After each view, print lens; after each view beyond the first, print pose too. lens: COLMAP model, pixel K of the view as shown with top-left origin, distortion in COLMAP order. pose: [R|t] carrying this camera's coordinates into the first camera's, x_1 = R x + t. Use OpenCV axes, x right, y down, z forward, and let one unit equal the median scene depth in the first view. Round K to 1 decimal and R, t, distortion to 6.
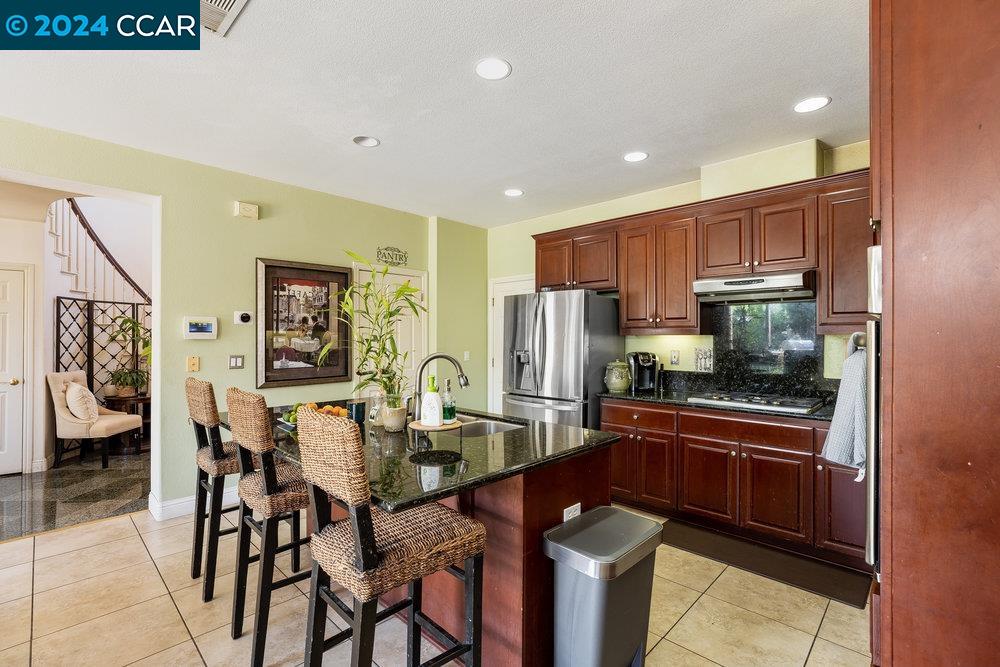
lens RADIAL K [[454.5, 0, 501.0], [0, 454.5, 335.2], [0, 0, 1]] dist [-0.029560, 0.014479]
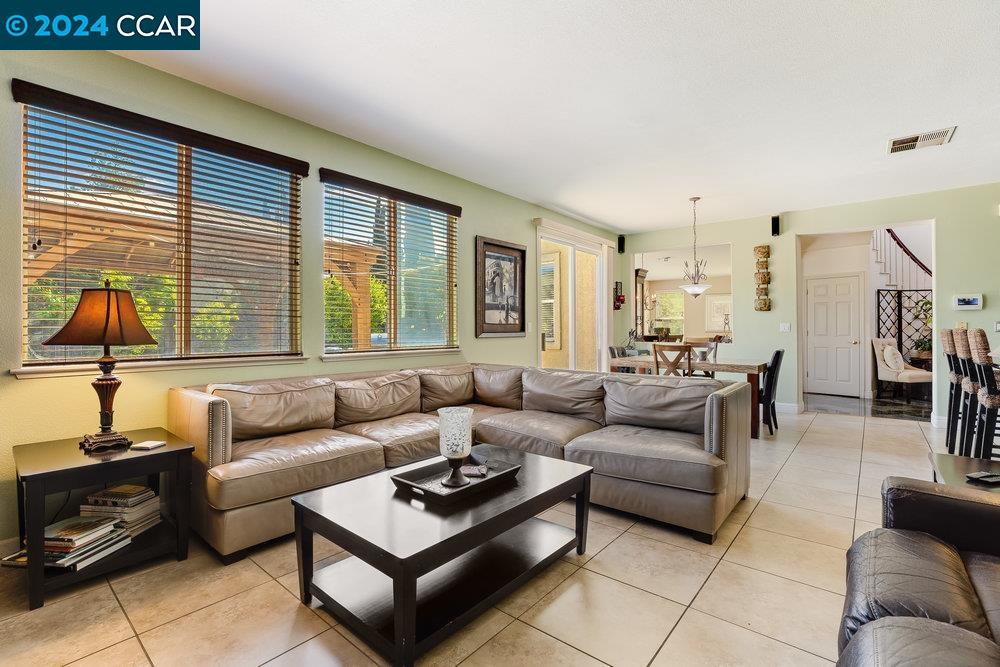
lens RADIAL K [[454.5, 0, 500.0], [0, 454.5, 325.3], [0, 0, 1]] dist [-0.029560, 0.014479]
pose [[0.077178, -0.009398, -0.996973, 0.425397], [0.005984, 0.999942, -0.008963, 0.041081], [0.996999, -0.005274, 0.077230, -0.397666]]
